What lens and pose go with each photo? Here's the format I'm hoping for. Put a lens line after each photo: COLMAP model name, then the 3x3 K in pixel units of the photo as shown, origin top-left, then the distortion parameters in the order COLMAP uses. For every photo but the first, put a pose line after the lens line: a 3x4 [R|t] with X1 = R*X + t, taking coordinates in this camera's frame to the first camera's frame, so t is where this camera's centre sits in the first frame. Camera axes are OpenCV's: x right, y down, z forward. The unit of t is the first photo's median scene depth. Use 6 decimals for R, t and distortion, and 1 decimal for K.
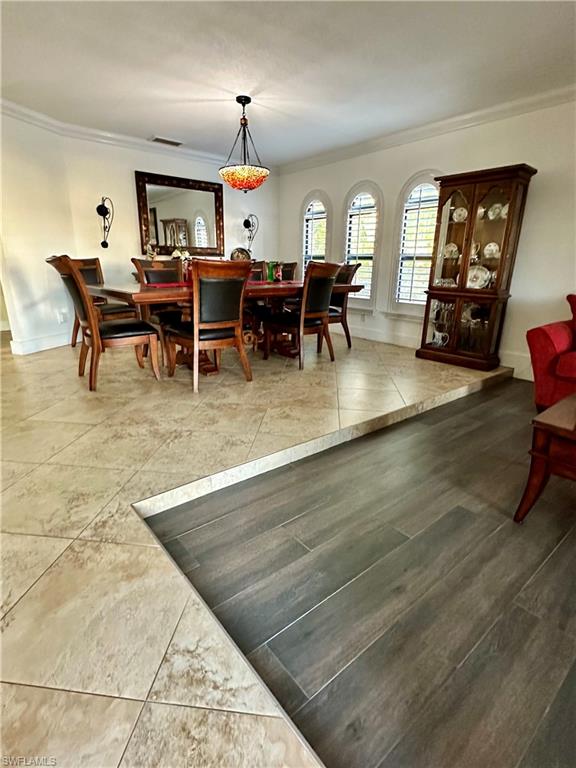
lens RADIAL K [[392.8, 0, 288.0], [0, 392.8, 384.0], [0, 0, 1]] dist [0.000158, 0.000443]
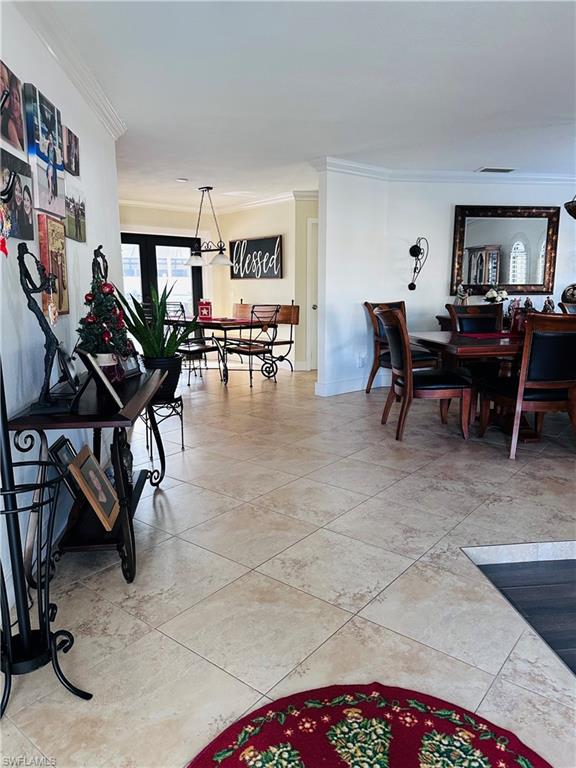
lens RADIAL K [[537.4, 0, 288.0], [0, 537.4, 384.0], [0, 0, 1]] dist [0.032930, -0.051213]
pose [[0.836779, 0.079810, -0.541692, -0.015130], [-0.147300, 0.985660, -0.082321, 0.030247], [0.527354, 0.148676, 0.836536, -0.296223]]
